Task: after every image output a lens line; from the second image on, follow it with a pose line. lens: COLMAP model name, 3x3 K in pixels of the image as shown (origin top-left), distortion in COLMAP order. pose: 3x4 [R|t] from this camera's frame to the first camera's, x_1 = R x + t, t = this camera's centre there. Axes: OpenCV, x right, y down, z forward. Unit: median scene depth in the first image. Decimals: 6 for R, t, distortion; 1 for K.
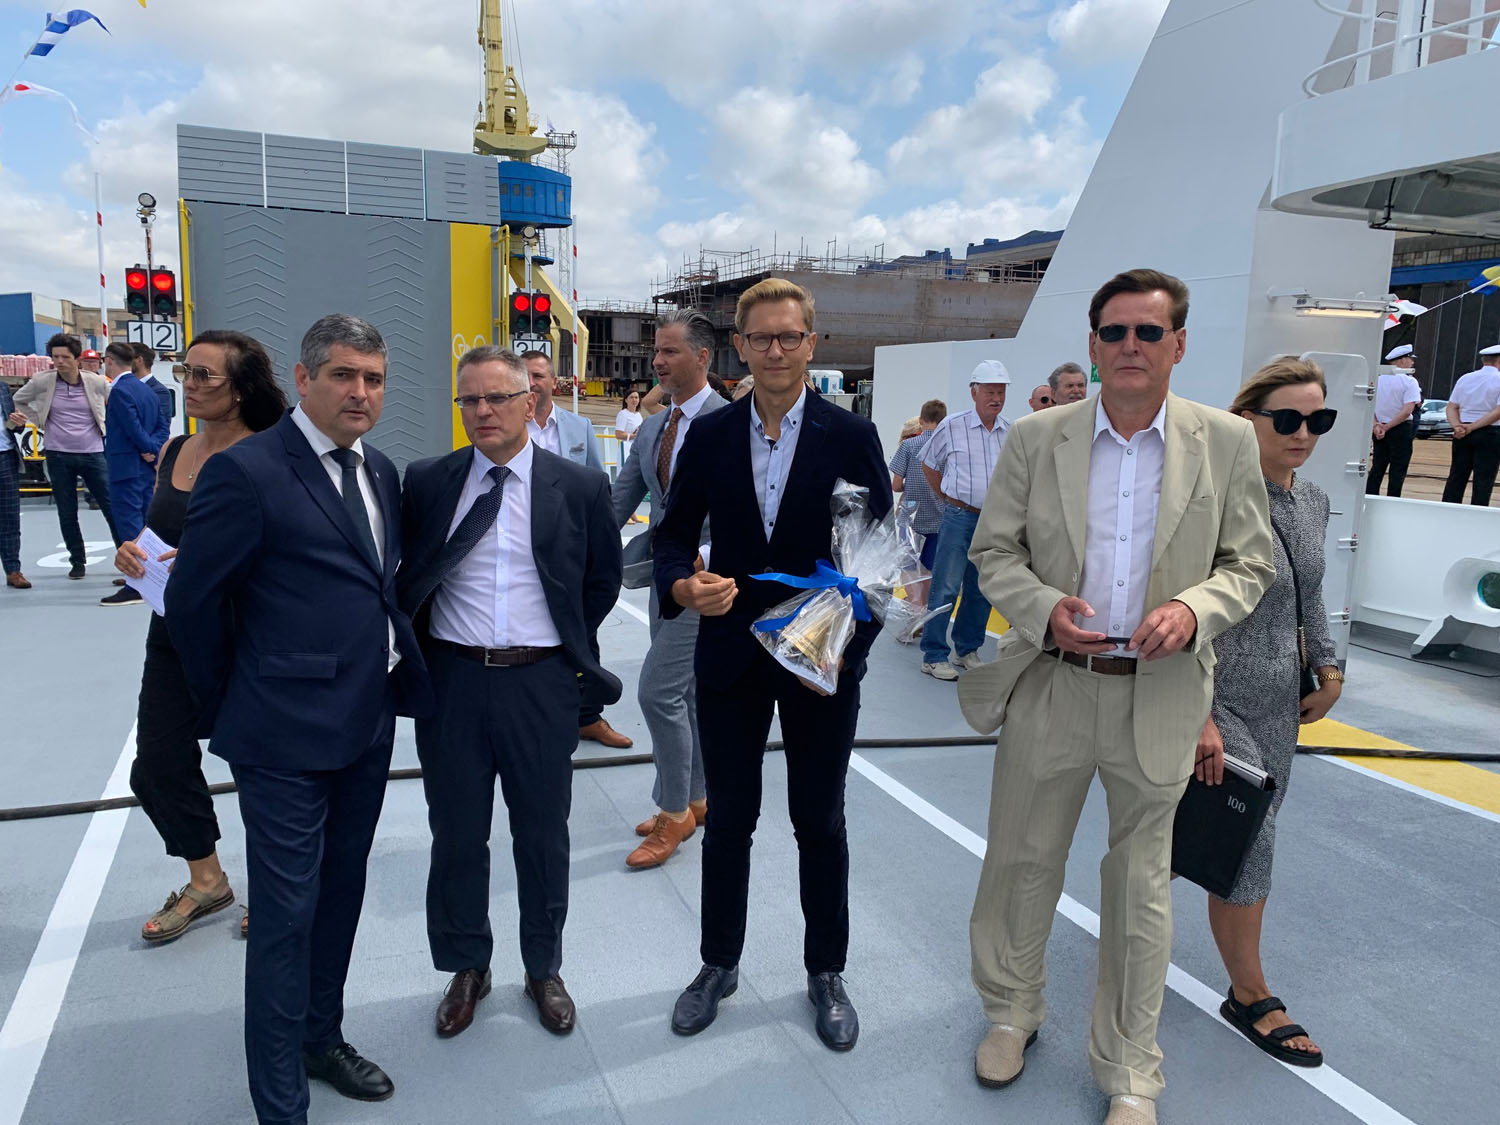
lens RADIAL K [[1151.2, 0, 750.3], [0, 1151.2, 561.8], [0, 0, 1]] dist [0.004821, -0.008962]
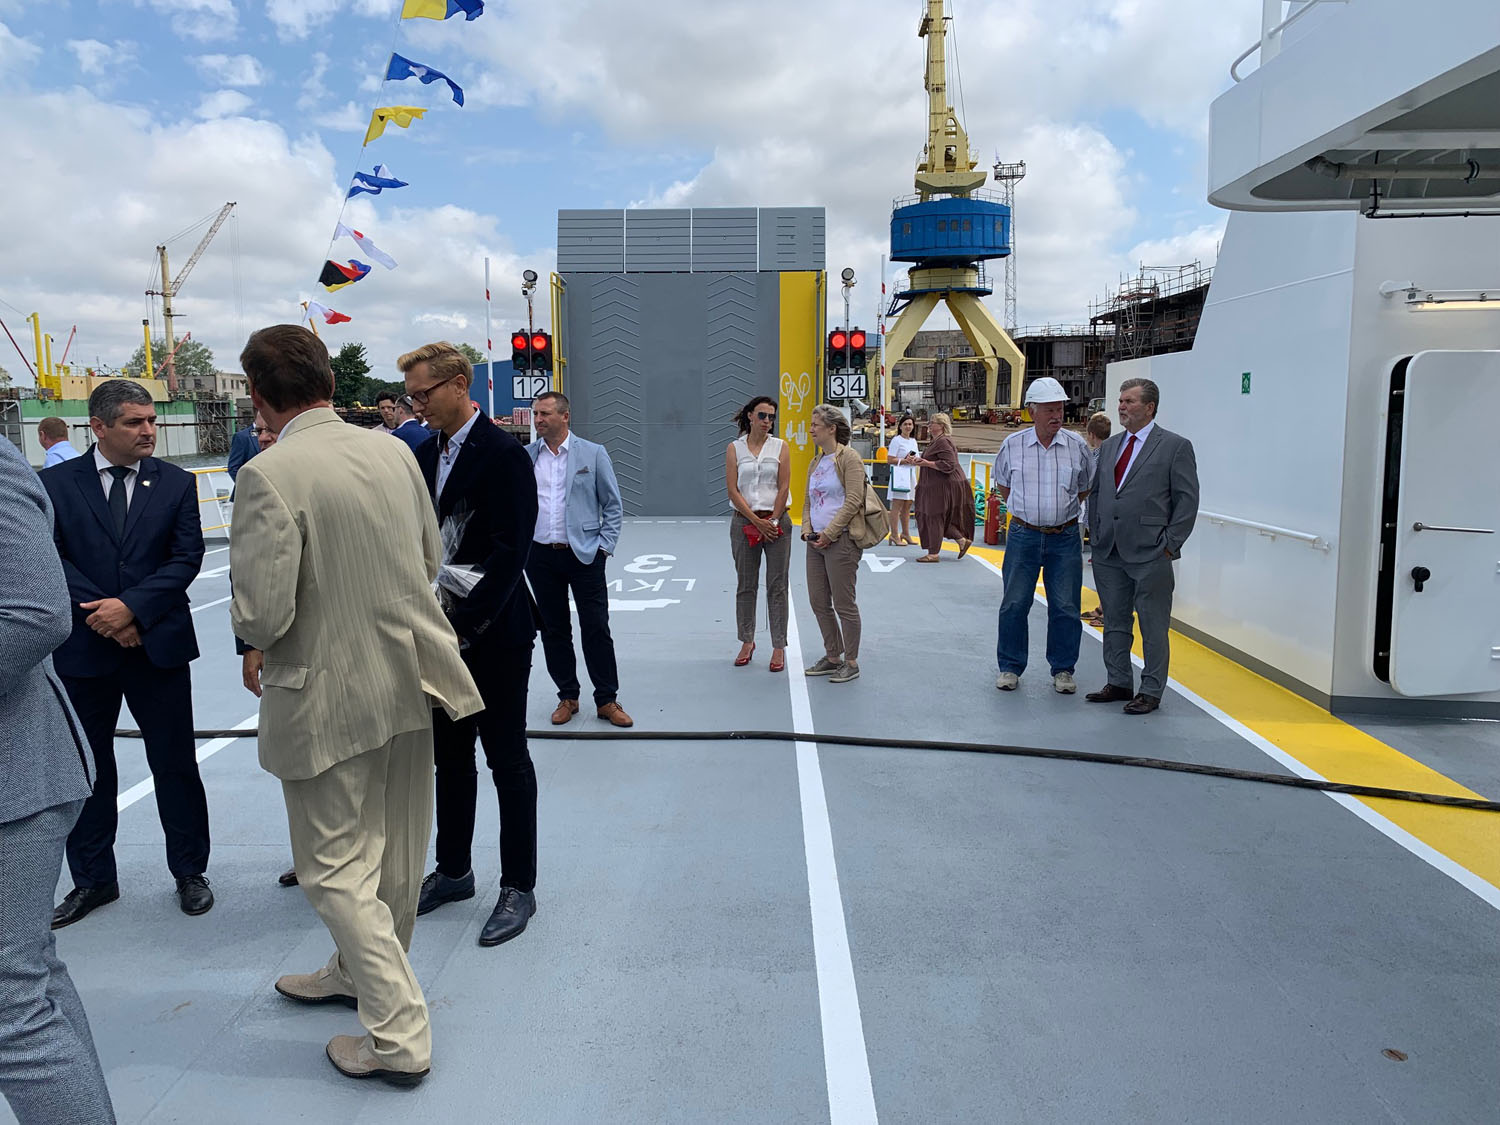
lens RADIAL K [[1142.0, 0, 747.3], [0, 1142.0, 529.1], [0, 0, 1]] dist [0.073962, -0.078117]
pose [[0.921442, 0.002285, -0.388509, 0.137702], [-0.022531, 0.998614, -0.047564, 0.004617], [0.387862, 0.052580, 0.920217, -0.011577]]
